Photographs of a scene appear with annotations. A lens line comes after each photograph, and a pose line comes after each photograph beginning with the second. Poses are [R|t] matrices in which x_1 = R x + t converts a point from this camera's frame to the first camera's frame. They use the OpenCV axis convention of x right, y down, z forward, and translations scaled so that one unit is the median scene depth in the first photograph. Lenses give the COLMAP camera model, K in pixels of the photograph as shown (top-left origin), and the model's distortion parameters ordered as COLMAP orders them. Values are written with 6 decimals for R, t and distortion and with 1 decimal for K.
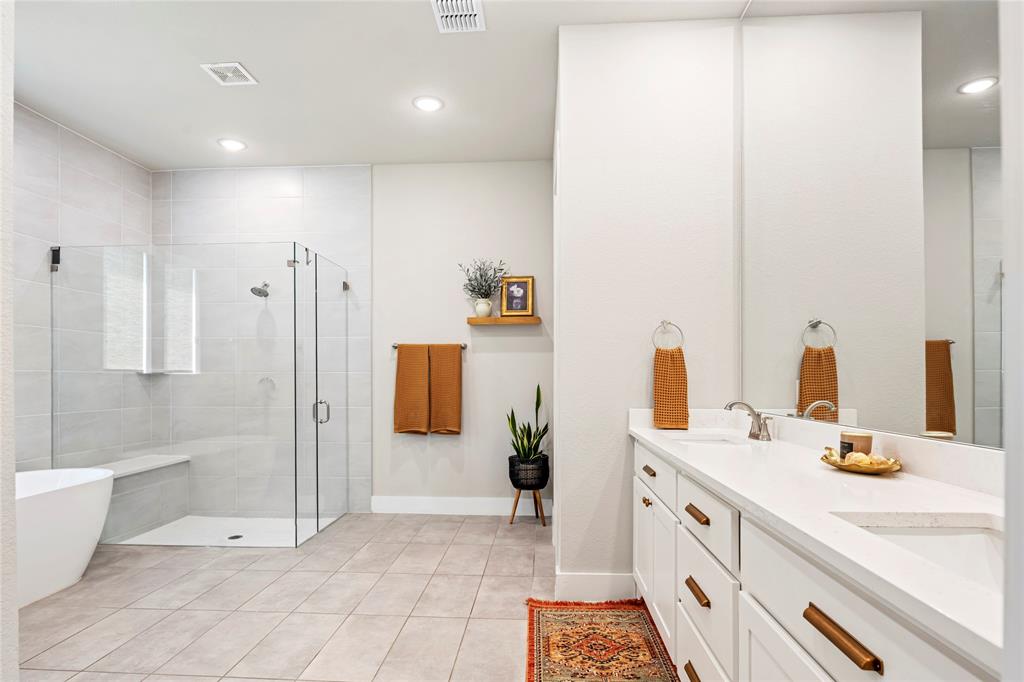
lens RADIAL K [[566.2, 0, 517.3], [0, 566.2, 376.8], [0, 0, 1]] dist [-0.000787, -0.005980]
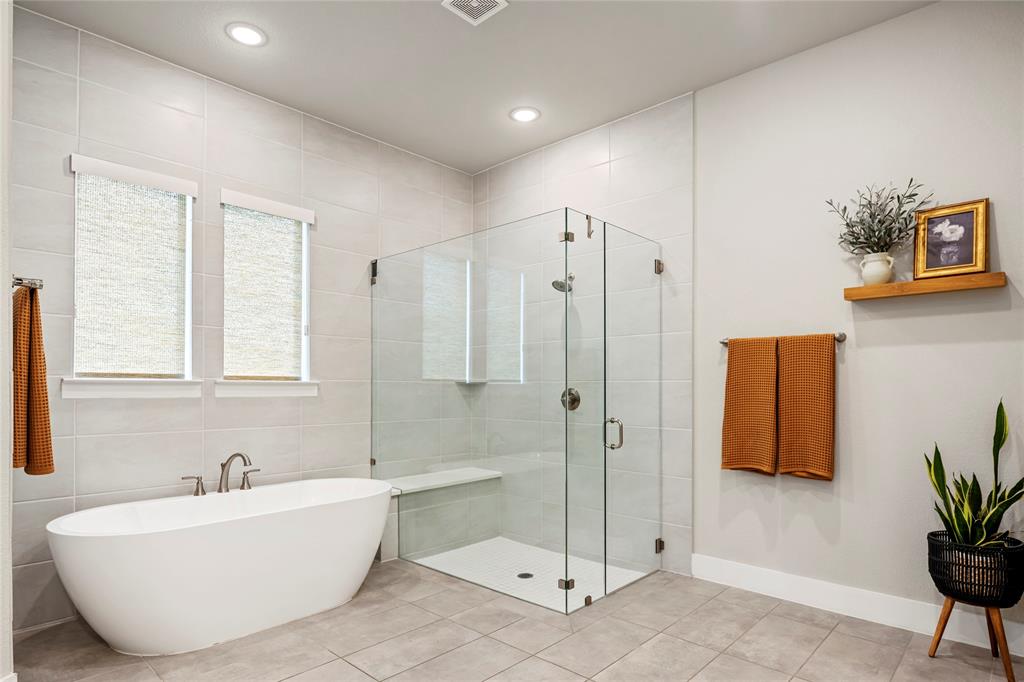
lens RADIAL K [[566.2, 0, 503.2], [0, 566.2, 387.4], [0, 0, 1]] dist [-0.000787, -0.005980]
pose [[0.761531, 0.002477, -0.648124, 0.025055], [-0.001835, 0.999997, 0.001665, -0.000422], [0.648126, -0.000079, 0.761533, 0.308219]]
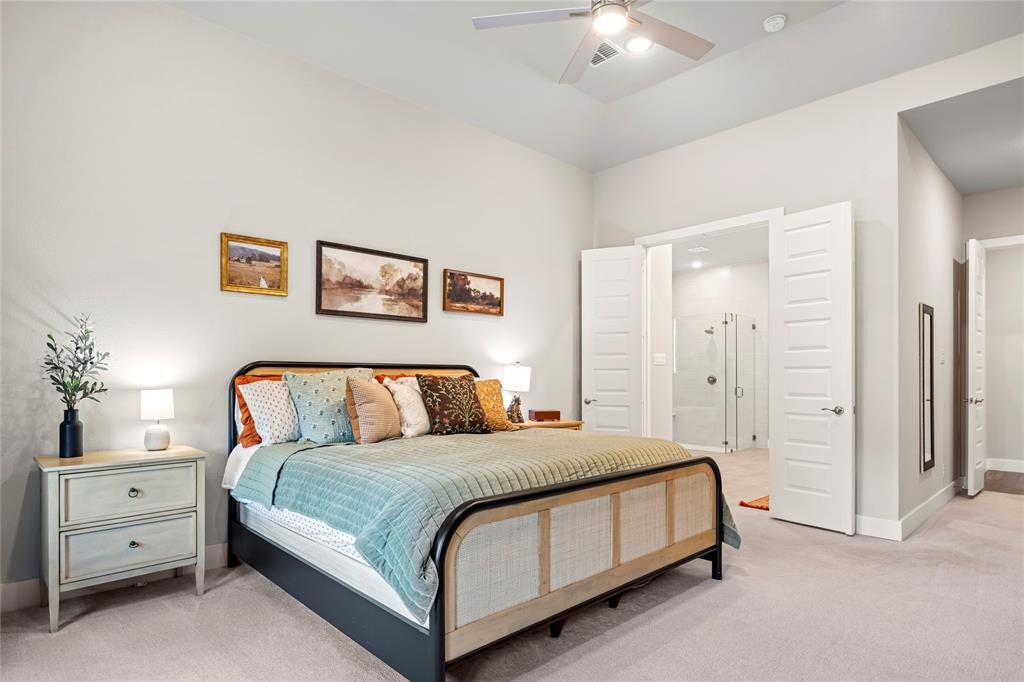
lens RADIAL K [[566.2, 0, 501.5], [0, 566.2, 370.9], [0, 0, 1]] dist [-0.000787, -0.005980]
pose [[0.719911, 0.000623, -0.694066, 0.409343], [-0.001262, 0.999999, -0.000411, -0.011078], [0.694065, 0.001172, 0.719911, -0.960399]]
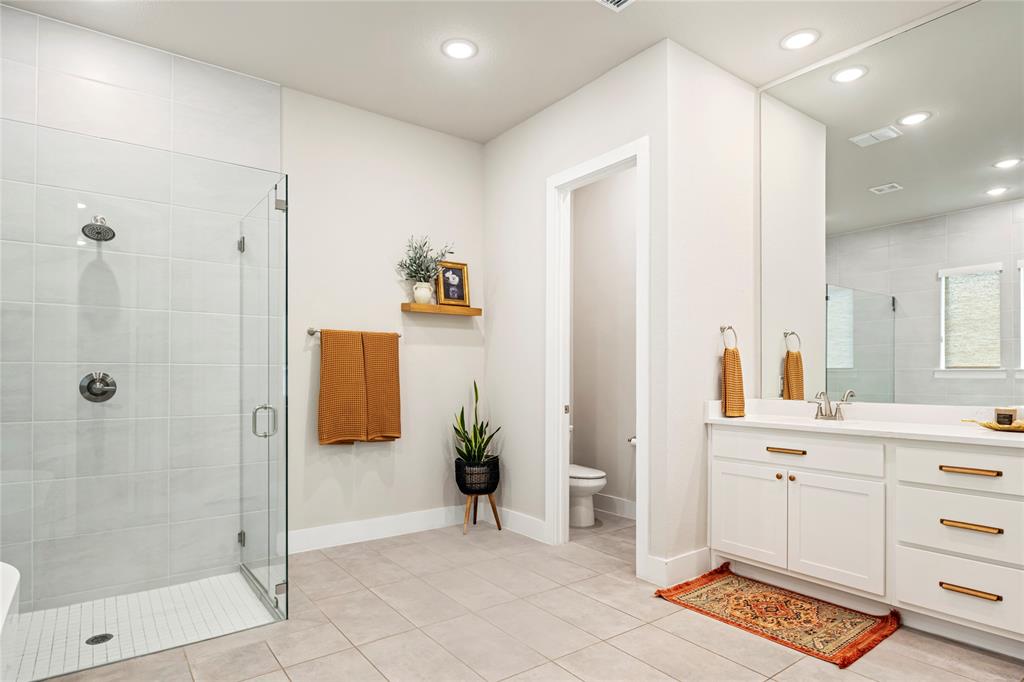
lens RADIAL K [[566.2, 0, 526.6], [0, 566.2, 371.0], [0, 0, 1]] dist [-0.000787, -0.005980]
pose [[0.758353, 0.006643, 0.651810, -0.509781], [-0.002781, 0.999972, -0.006957, 0.003554], [-0.651838, 0.003463, 0.758350, 0.237917]]
